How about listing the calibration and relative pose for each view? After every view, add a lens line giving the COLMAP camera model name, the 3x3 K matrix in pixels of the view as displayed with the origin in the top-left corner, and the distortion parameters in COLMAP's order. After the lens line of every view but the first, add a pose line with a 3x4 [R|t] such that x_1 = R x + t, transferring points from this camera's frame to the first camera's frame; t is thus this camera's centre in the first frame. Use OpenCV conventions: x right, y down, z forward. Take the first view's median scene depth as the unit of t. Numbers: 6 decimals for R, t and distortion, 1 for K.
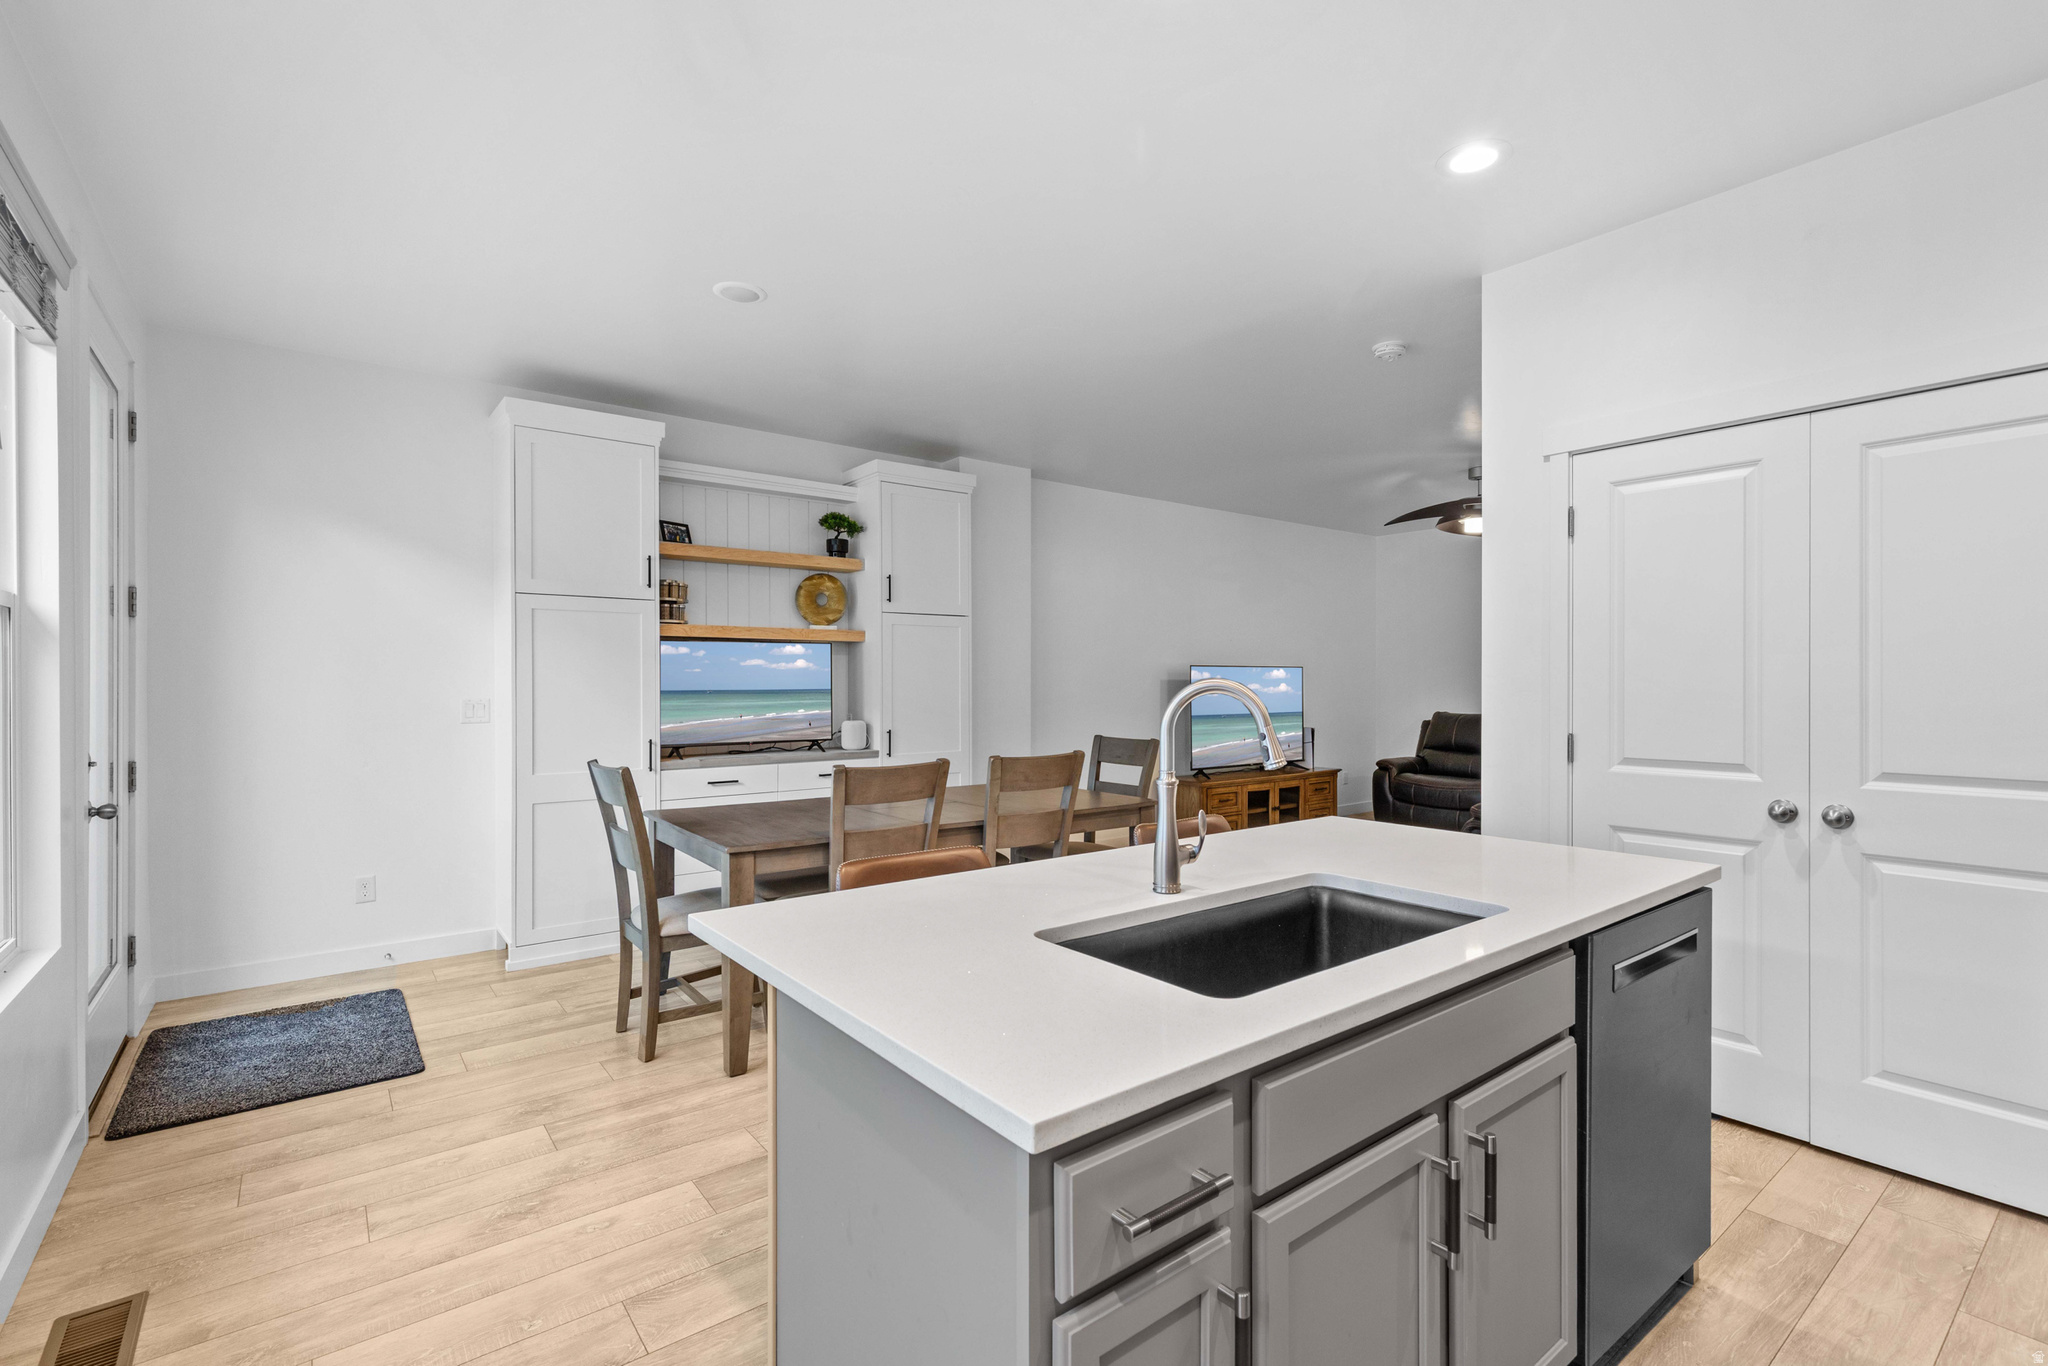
lens RADIAL K [[925.4, 0, 1019.6], [0, 925.4, 684.9], [0, 0, 1]] dist [0.011186, -0.002191]
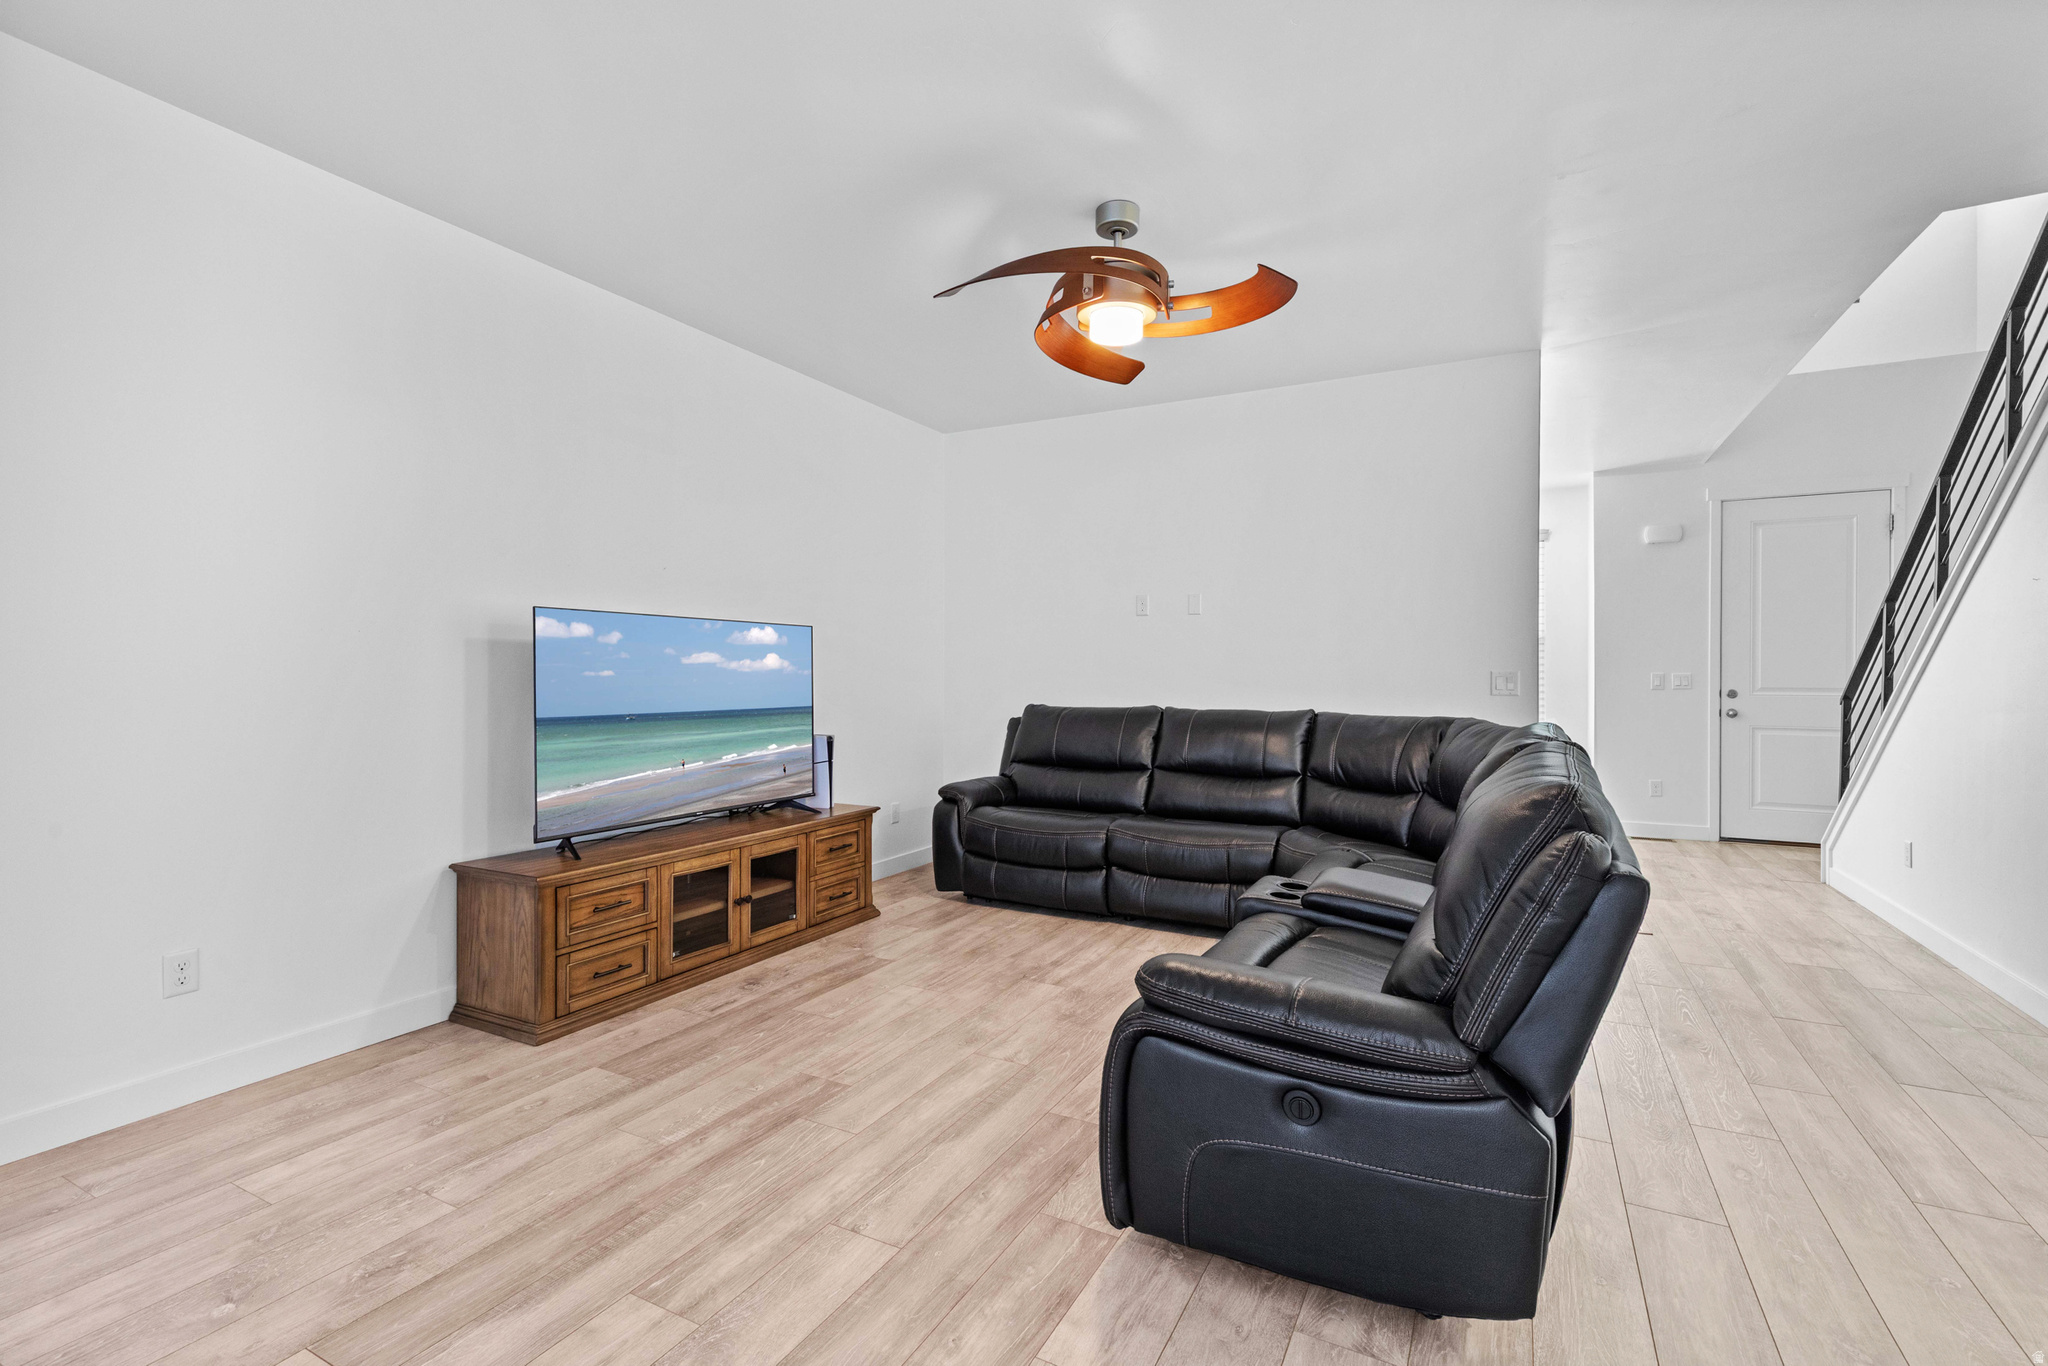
lens RADIAL K [[925.4, 0, 1023.0], [0, 925.4, 671.1], [0, 0, 1]] dist [0.011186, -0.002191]
pose [[0.909768, 0.005503, 0.415080, 0.193915], [-0.002315, 0.999964, -0.008184, 0.012051], [-0.415110, 0.006484, 0.909748, 0.452860]]
